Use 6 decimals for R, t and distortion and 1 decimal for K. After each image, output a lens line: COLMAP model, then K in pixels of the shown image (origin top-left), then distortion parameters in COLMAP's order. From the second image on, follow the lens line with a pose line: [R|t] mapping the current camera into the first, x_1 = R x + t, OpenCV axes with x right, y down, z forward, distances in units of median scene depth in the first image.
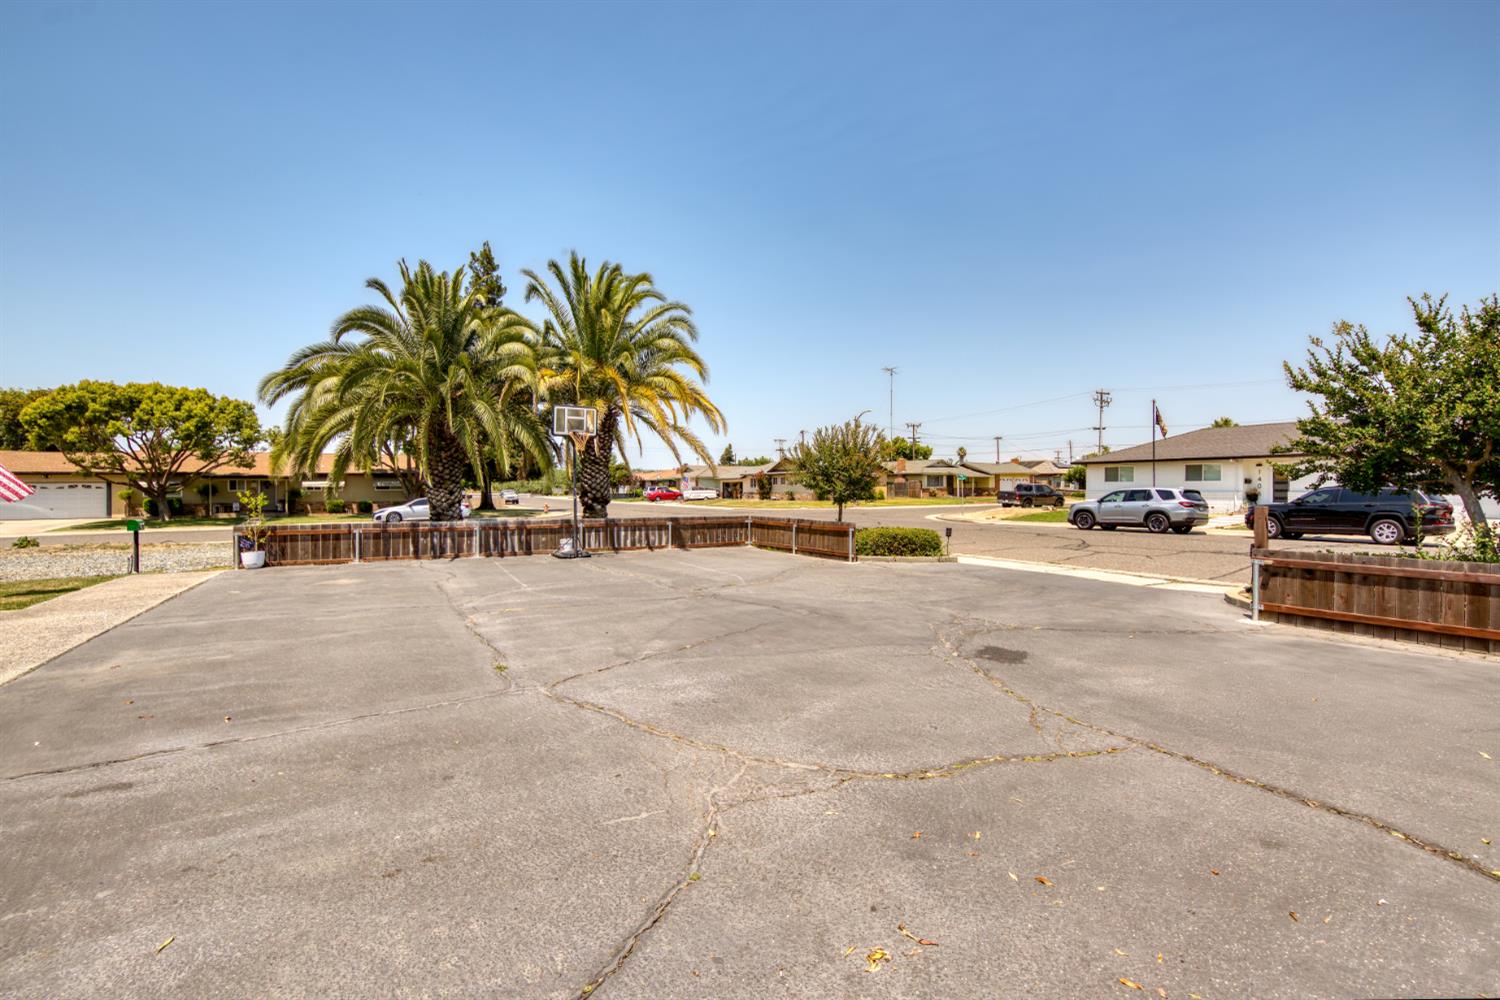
lens RADIAL K [[670.1, 0, 750.0], [0, 670.1, 500.0], [0, 0, 1]] dist [0.000347, -0.010251]
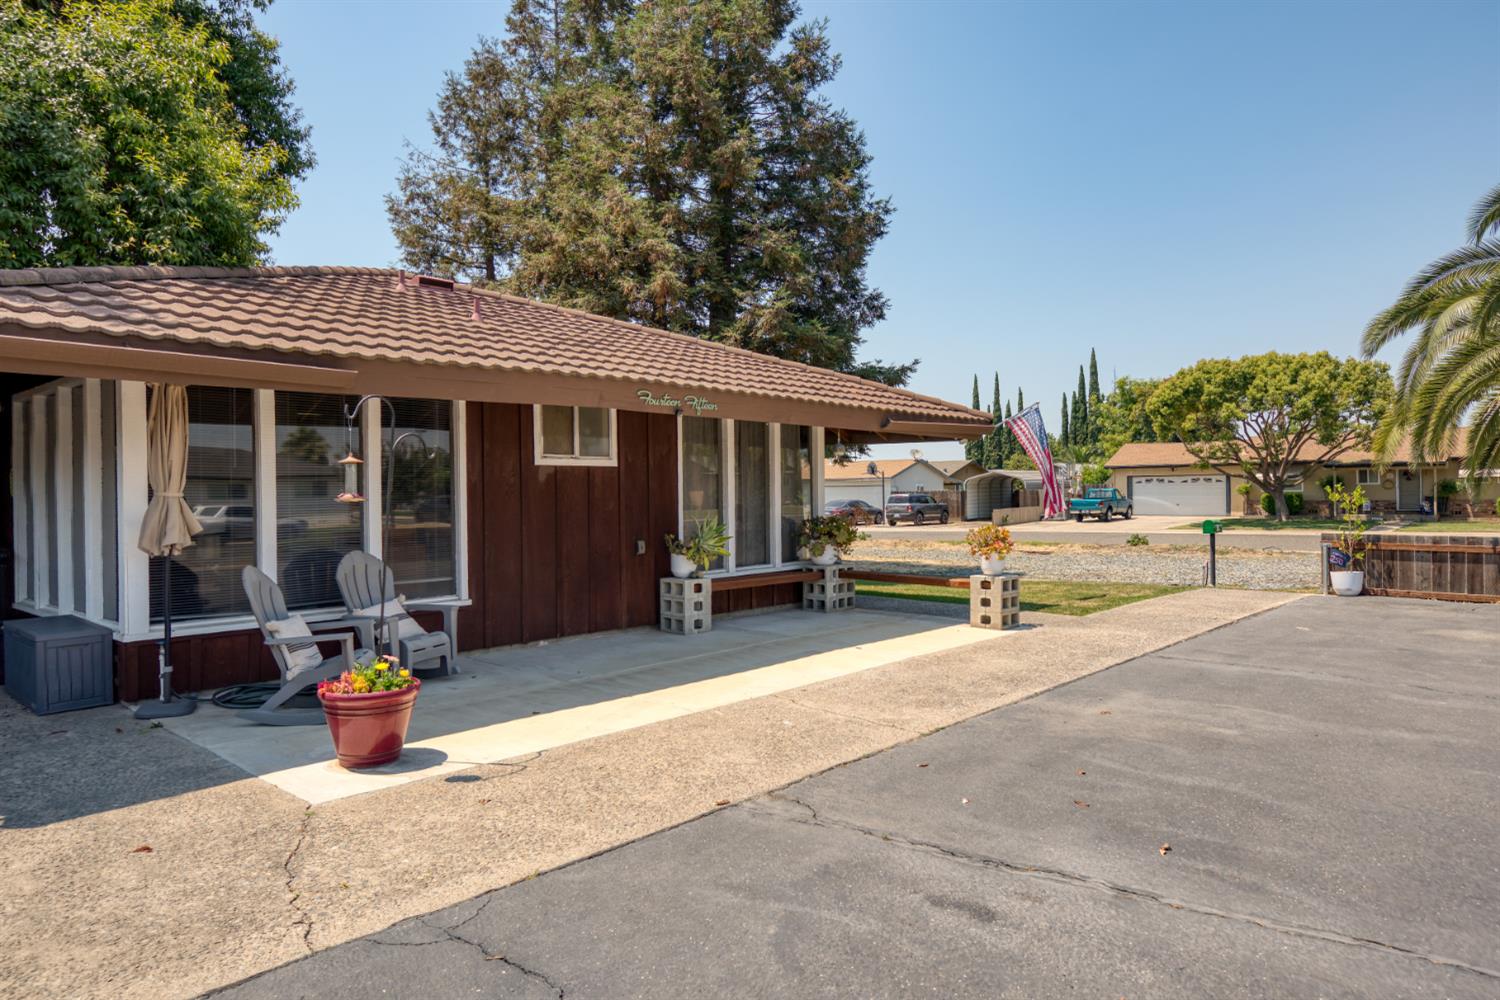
lens RADIAL K [[938.3, 0, 797.5], [0, 938.3, 500.3], [0, 0, 1]] dist [0.007494, 0.001204]
pose [[0.349240, 0.012469, -0.936950, -0.024912], [-0.009233, 0.999909, 0.009865, -0.000506], [0.936988, 0.005205, 0.349323, 0.107173]]
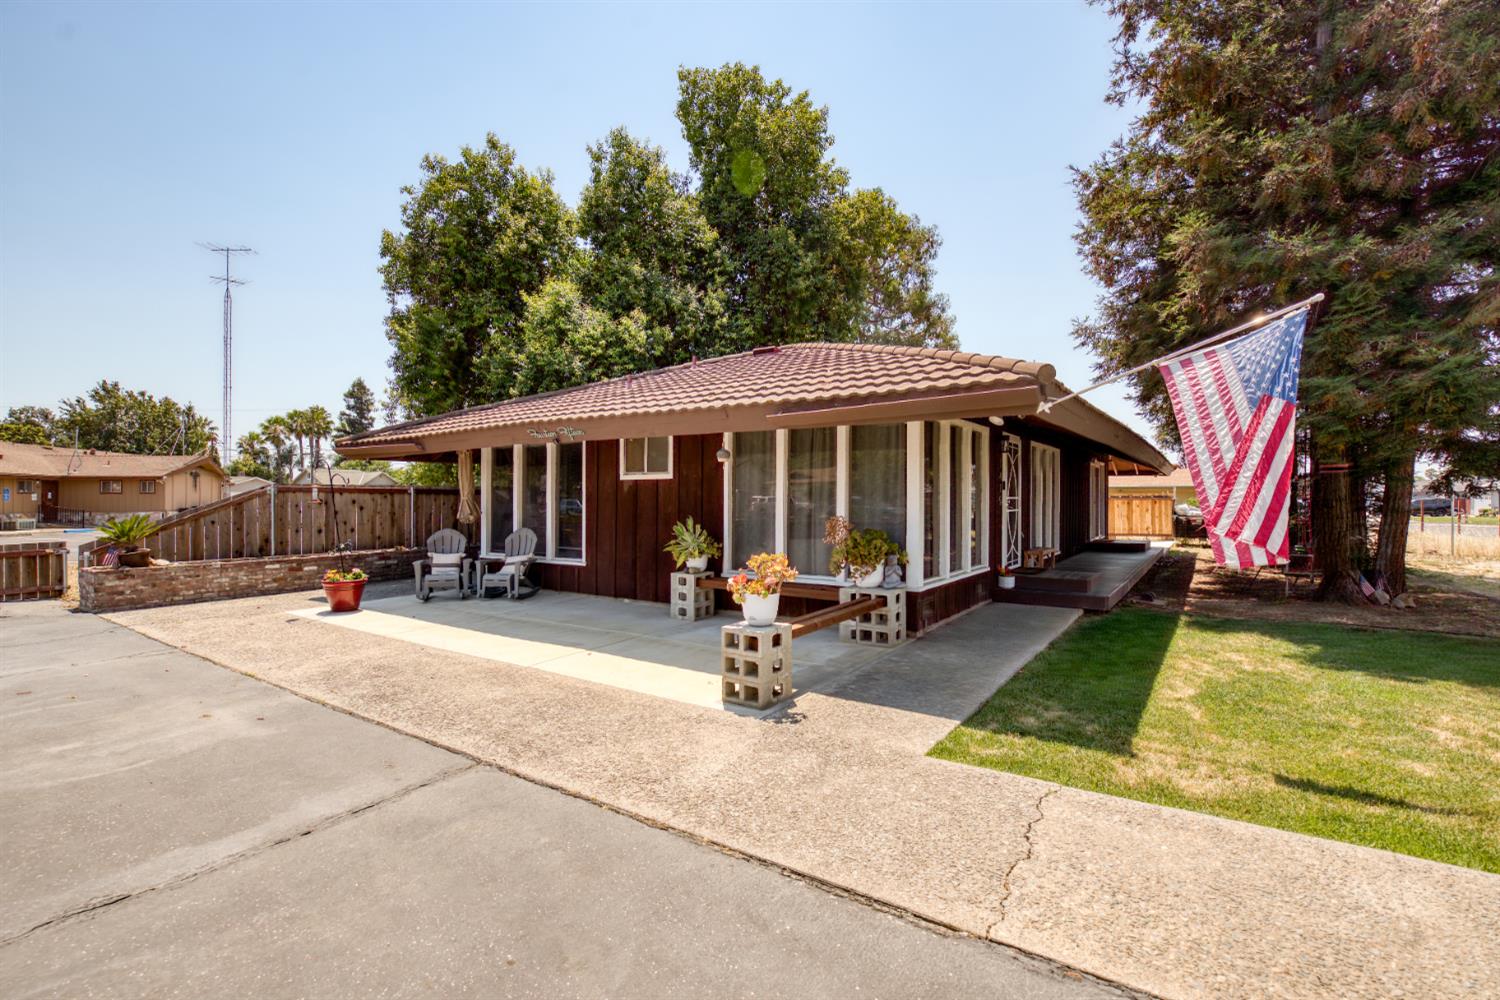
lens RADIAL K [[670.1, 0, 750.0], [0, 670.1, 500.0], [0, 0, 1]] dist [0.000347, -0.010251]
pose [[-0.892335, 0.010101, -0.451261, -0.445949], [0.000071, 0.999753, 0.022237, -0.010139], [0.451374, 0.019811, -0.892115, 0.754060]]
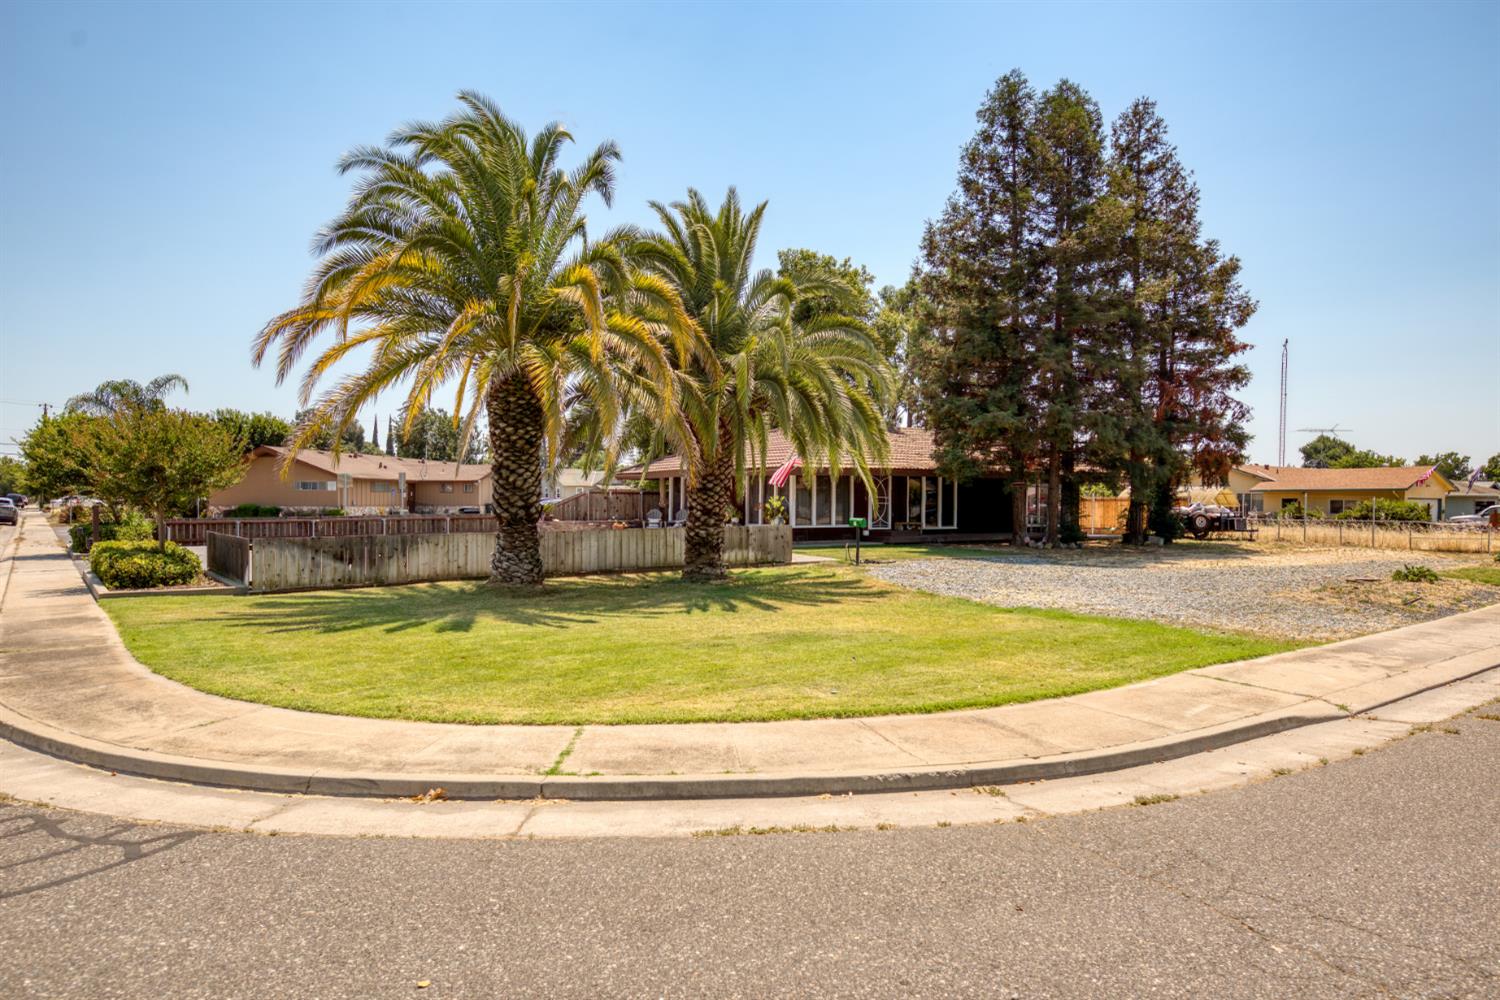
lens RADIAL K [[946.7, 0, 750.0], [0, 946.7, 500.0], [0, 0, 1]] dist [0.002030, 0.000572]
pose [[-0.992690, 0.003728, -0.120631, -0.429877], [0.001274, 0.999791, 0.020416, -0.034651], [0.120682, 0.020113, -0.992487, 2.314667]]
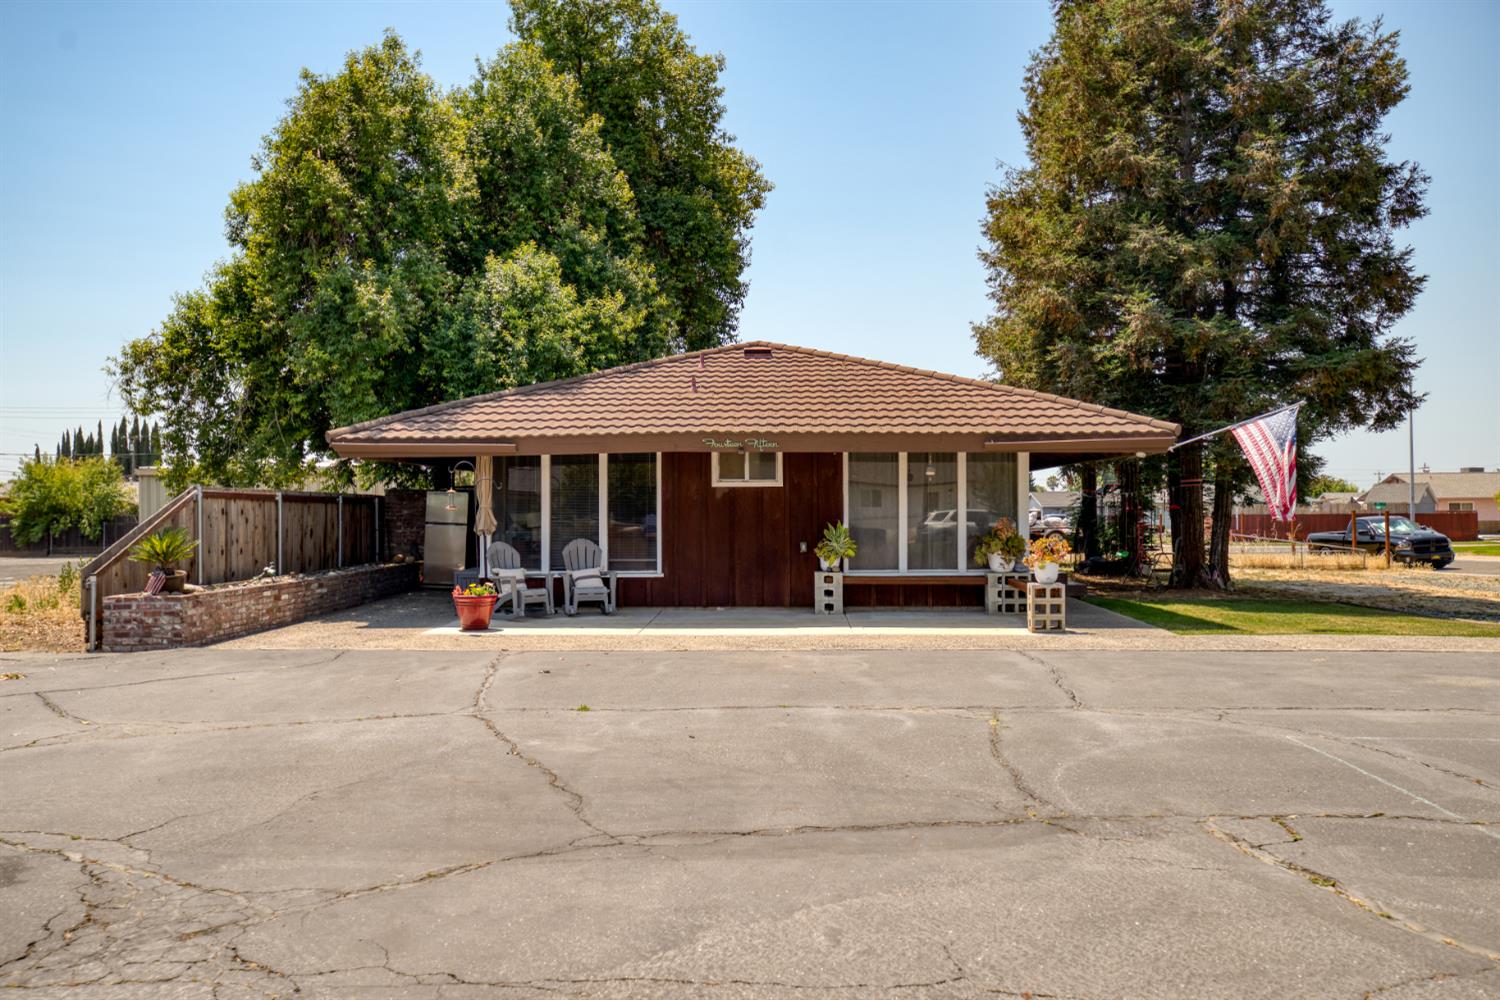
lens RADIAL K [[1239.4, 0, 747.2], [0, 1239.4, 505.5], [0, 0, 1]] dist [0.042783, 0.001564]
pose [[-0.514336, 0.004863, -0.857575, 0.321897], [-0.006714, 0.999930, 0.009697, -0.009030], [0.857563, 0.010746, -0.514267, 0.755456]]
